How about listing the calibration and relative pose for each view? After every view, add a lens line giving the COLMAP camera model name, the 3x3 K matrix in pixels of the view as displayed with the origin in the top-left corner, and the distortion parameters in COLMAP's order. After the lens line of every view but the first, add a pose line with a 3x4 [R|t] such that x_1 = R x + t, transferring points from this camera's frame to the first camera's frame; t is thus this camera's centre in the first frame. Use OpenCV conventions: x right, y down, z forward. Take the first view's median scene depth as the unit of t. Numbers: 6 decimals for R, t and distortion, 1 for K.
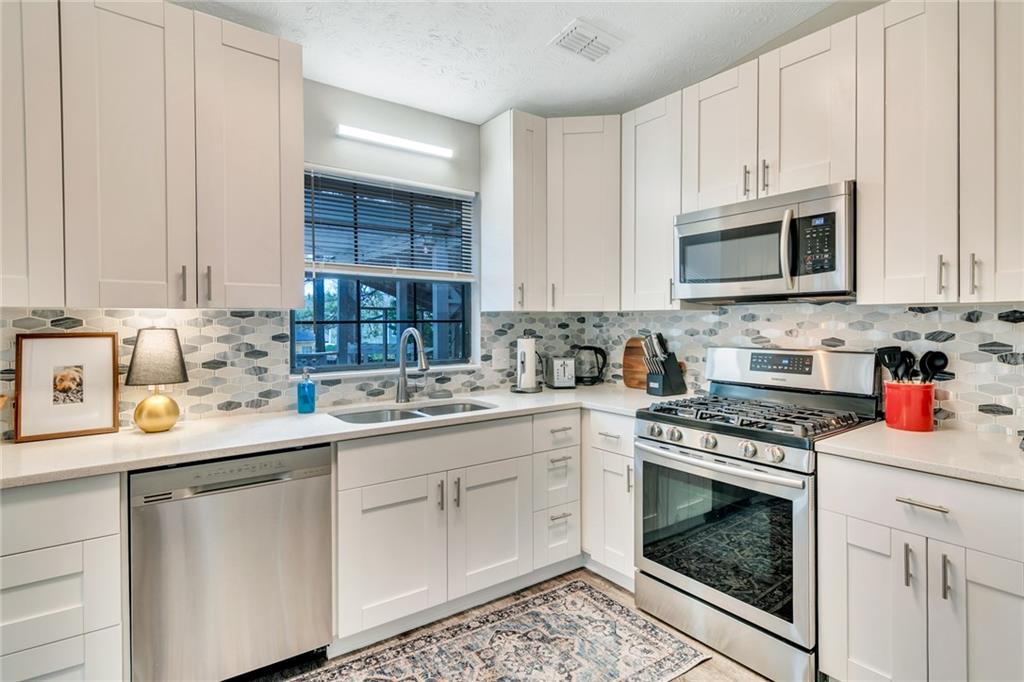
lens RADIAL K [[507.3, 0, 512.8], [0, 507.3, 355.6], [0, 0, 1]] dist [0.001565, 0.000377]
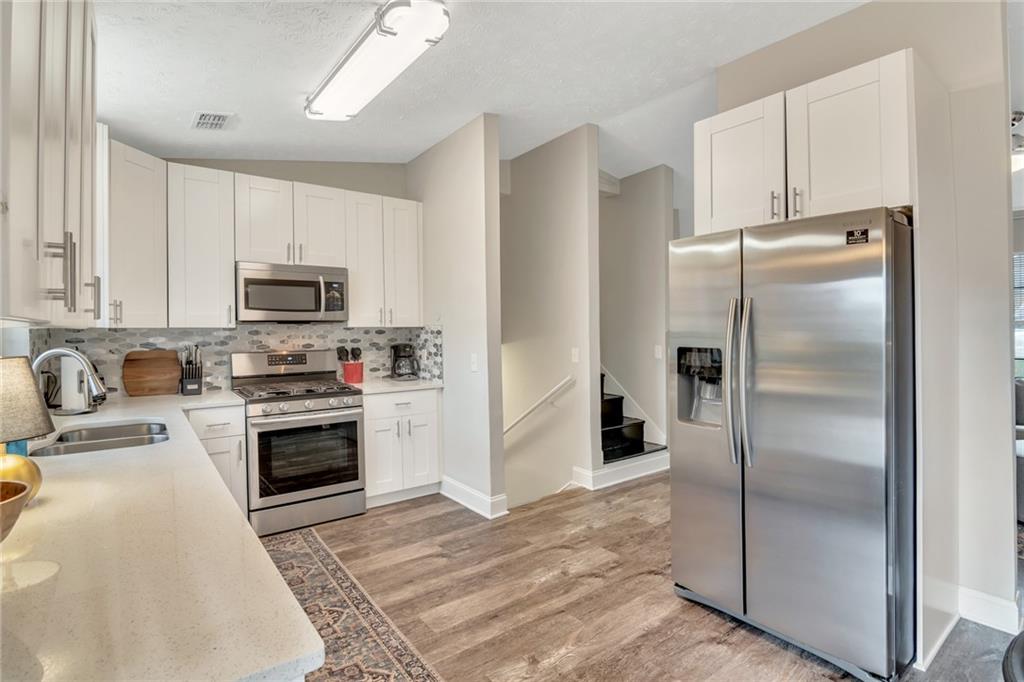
lens RADIAL K [[491.8, 0, 509.5], [0, 491.8, 329.7], [0, 0, 1]] dist [0.000976, -0.000012]
pose [[-0.010209, 0.001680, 0.999946, -1.087068], [0.073837, 0.997270, -0.000922, -0.027634], [-0.997218, 0.073824, -0.010305, 0.269663]]
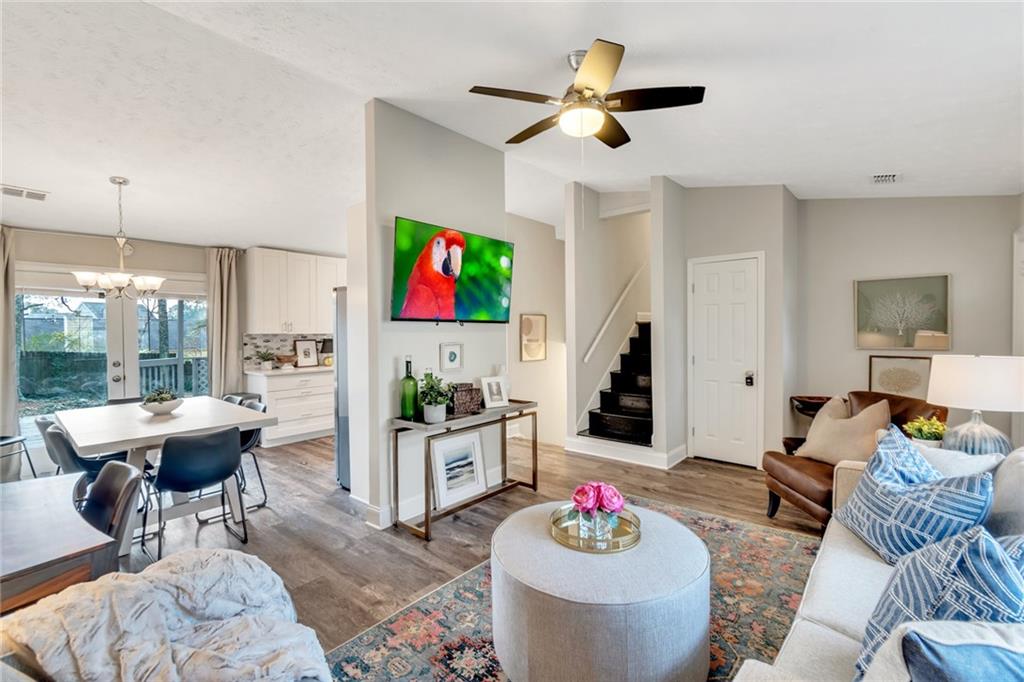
lens RADIAL K [[444.5, 0, 531.2], [0, 444.5, 338.7], [0, 0, 1]] dist [-0.002759, -0.000213]
pose [[0.966837, -0.013799, 0.255020, -0.086777], [0.025035, 0.998851, -0.040866, 0.097034], [-0.254163, 0.045896, 0.966072, -2.073054]]
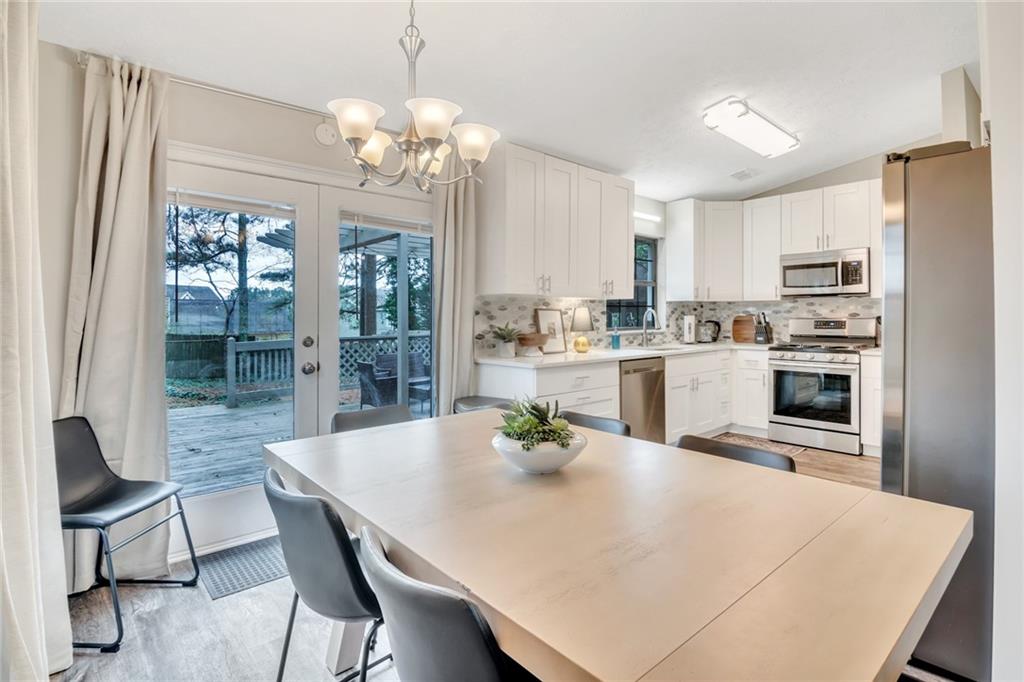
lens RADIAL K [[500.3, 0, 516.6], [0, 500.3, 340.0], [0, 0, 1]] dist [0.000330, 0.000102]
pose [[0.995085, -0.004821, 0.098909, -0.988075], [0.006416, 0.999854, -0.015811, 0.102006], [-0.098819, 0.016368, 0.994971, -0.964613]]
